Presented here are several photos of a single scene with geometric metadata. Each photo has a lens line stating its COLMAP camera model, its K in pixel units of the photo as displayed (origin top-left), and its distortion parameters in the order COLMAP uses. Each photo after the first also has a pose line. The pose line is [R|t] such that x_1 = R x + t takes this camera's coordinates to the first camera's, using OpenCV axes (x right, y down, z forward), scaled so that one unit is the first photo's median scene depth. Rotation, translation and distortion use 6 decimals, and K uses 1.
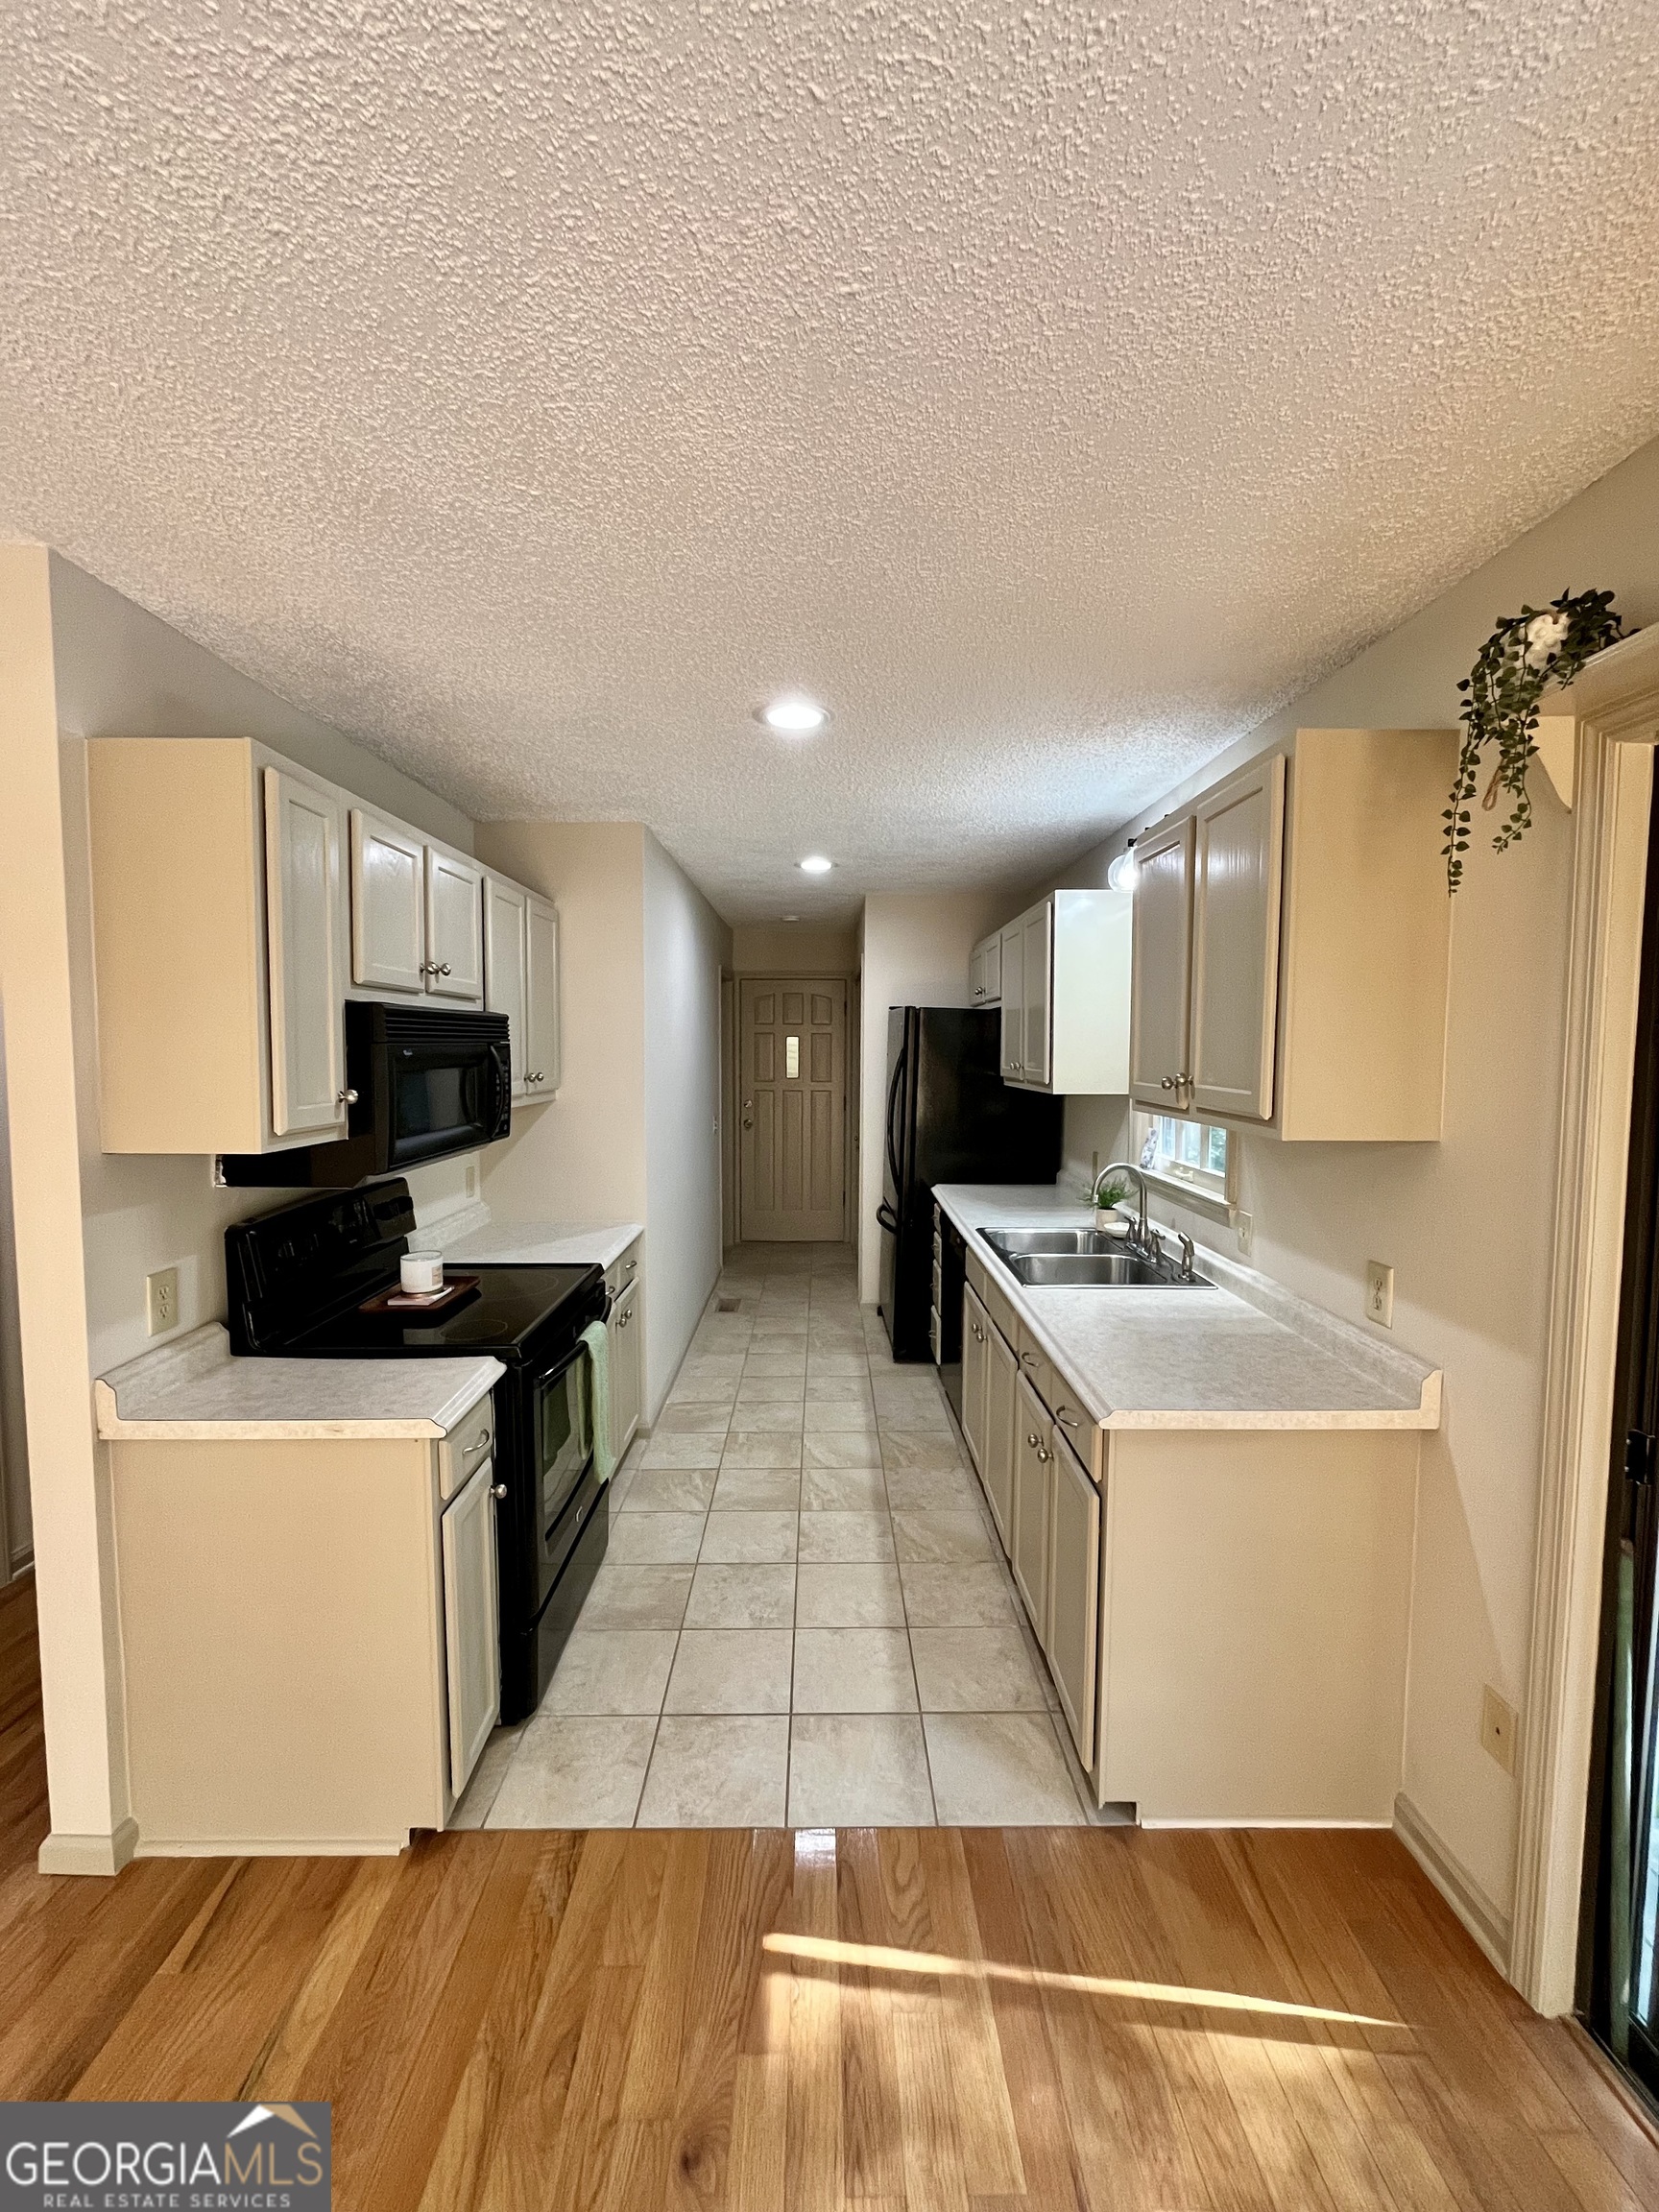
lens RADIAL K [[893.6, 0, 823.8], [0, 893.6, 1101.4], [0, 0, 1]] dist [-0.001233, -0.000958]
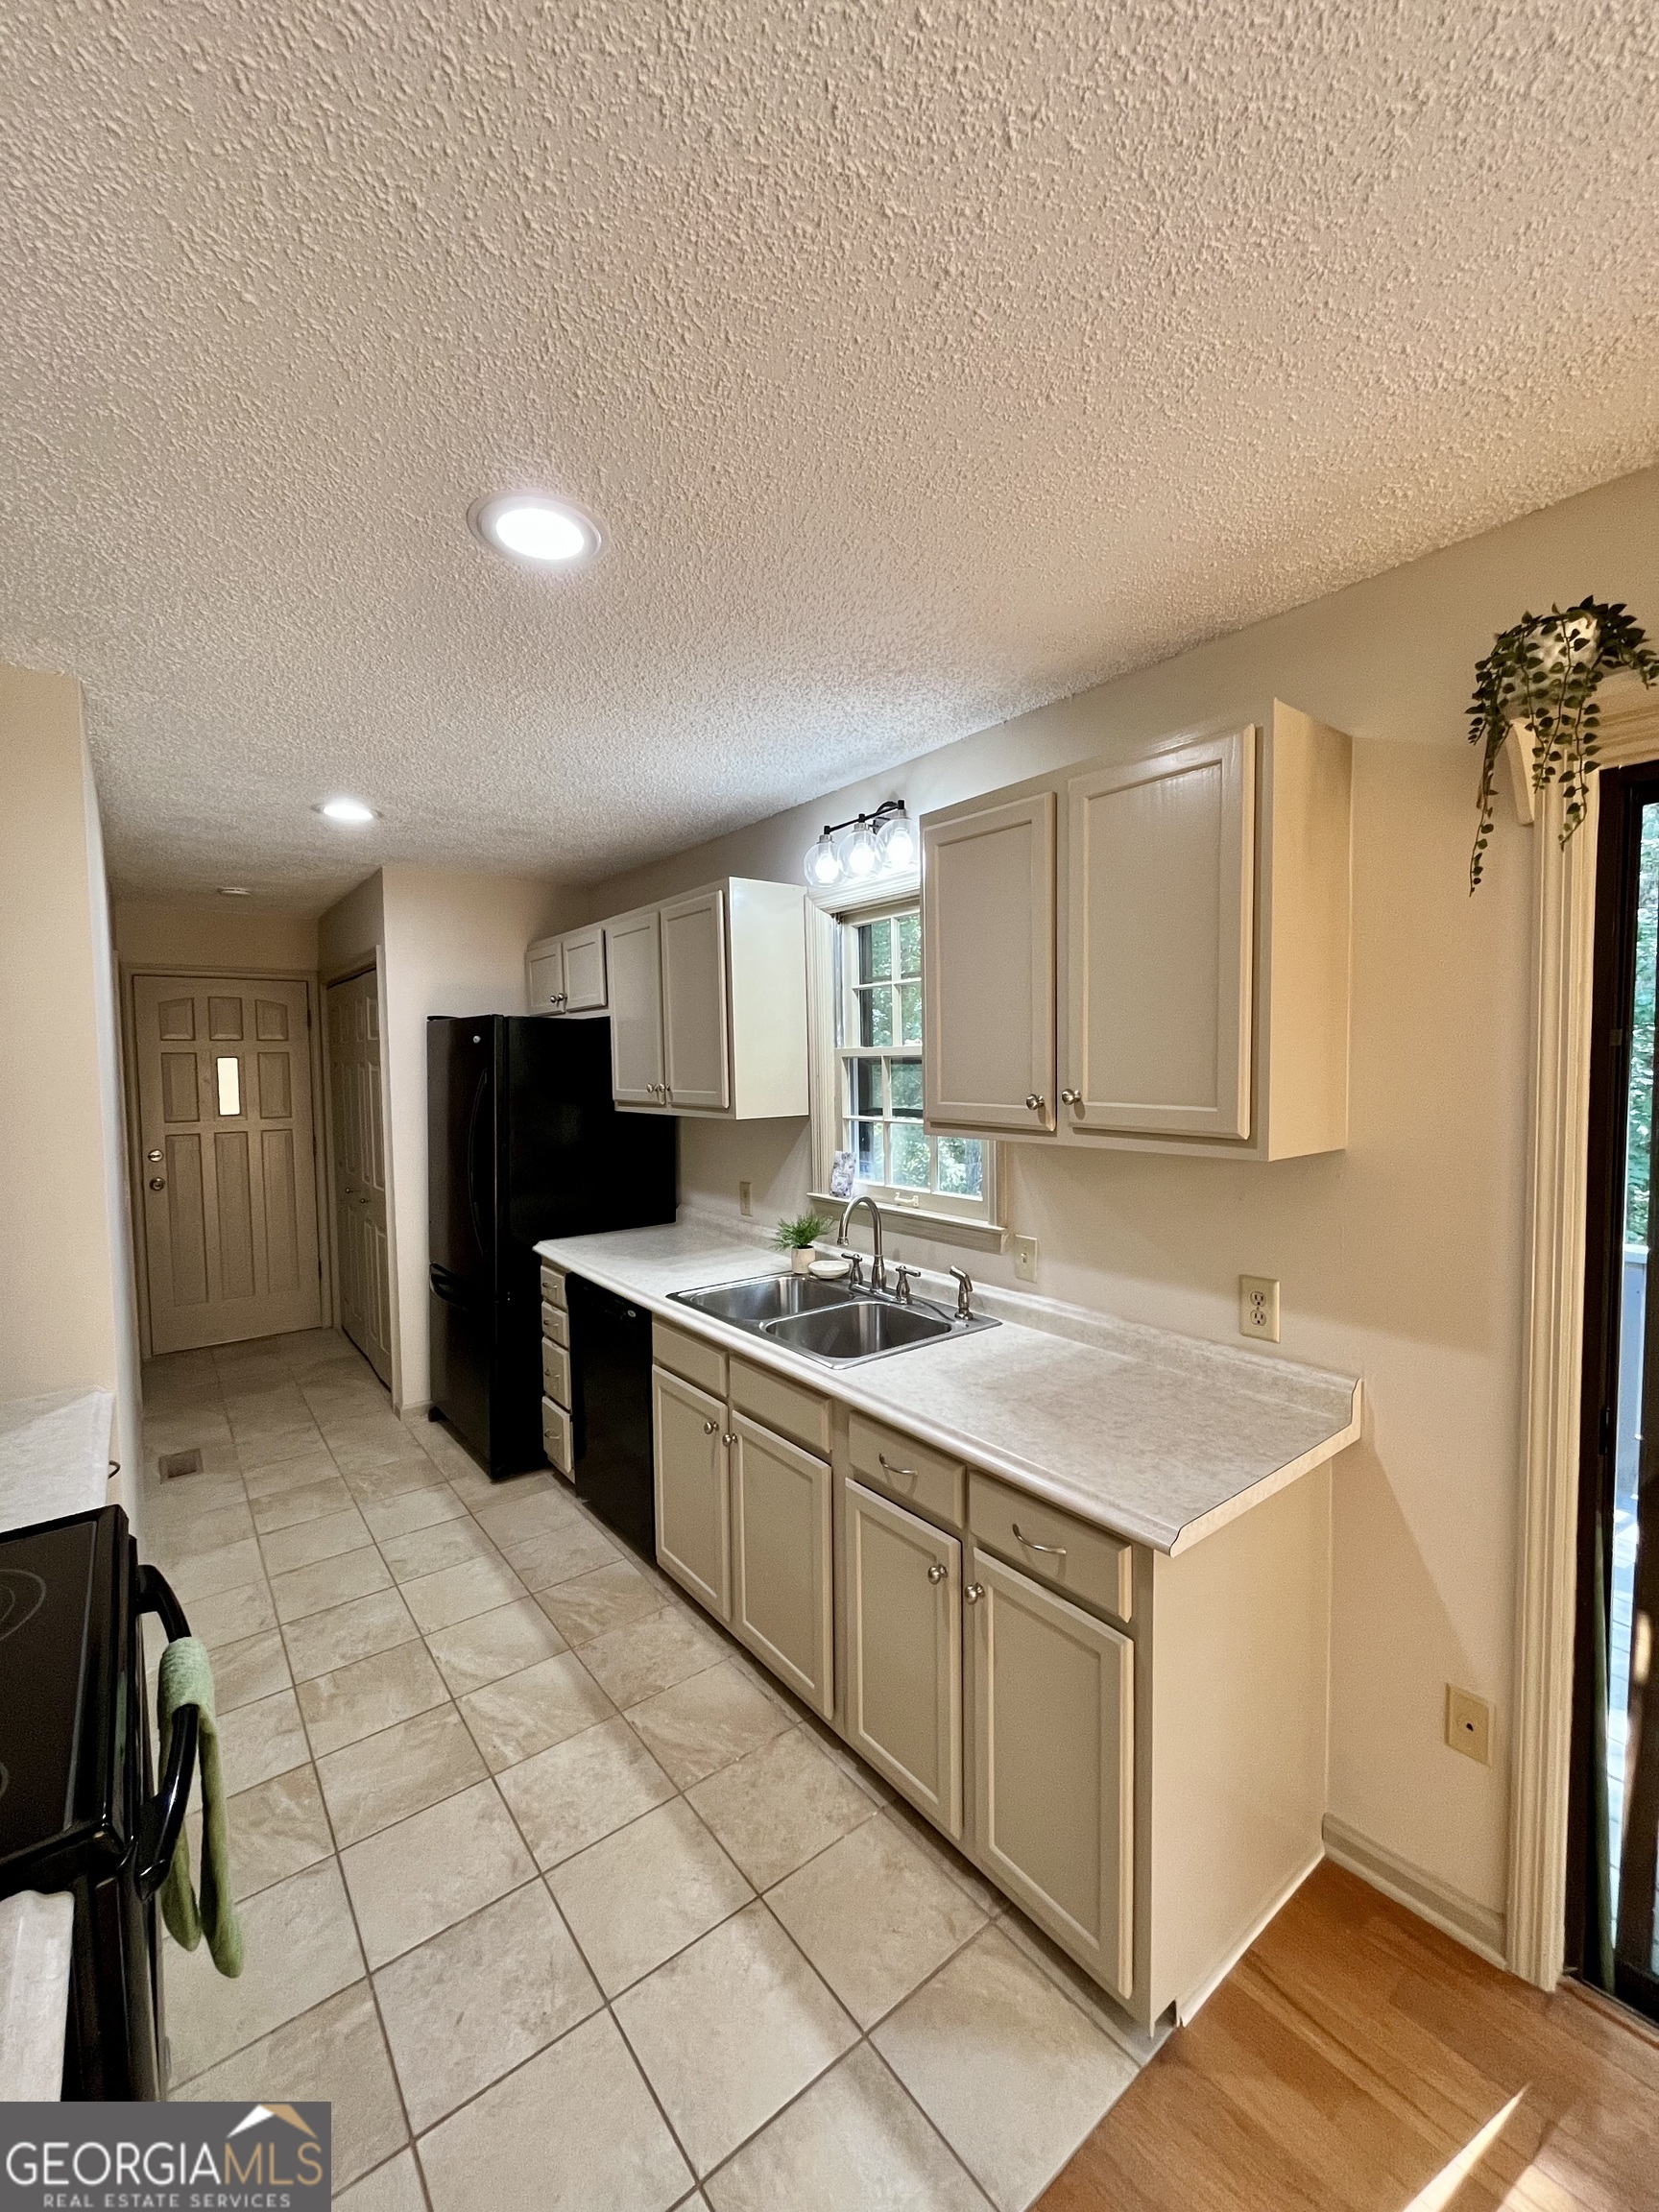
lens RADIAL K [[893.6, 0, 832.5], [0, 893.6, 1104.2], [0, 0, 1]] dist [-0.001233, -0.000958]
pose [[0.792333, -0.045291, 0.608405, -0.210359], [0.055447, 0.998459, 0.002119, -0.022294], [-0.607564, 0.032055, 0.793624, 0.320061]]
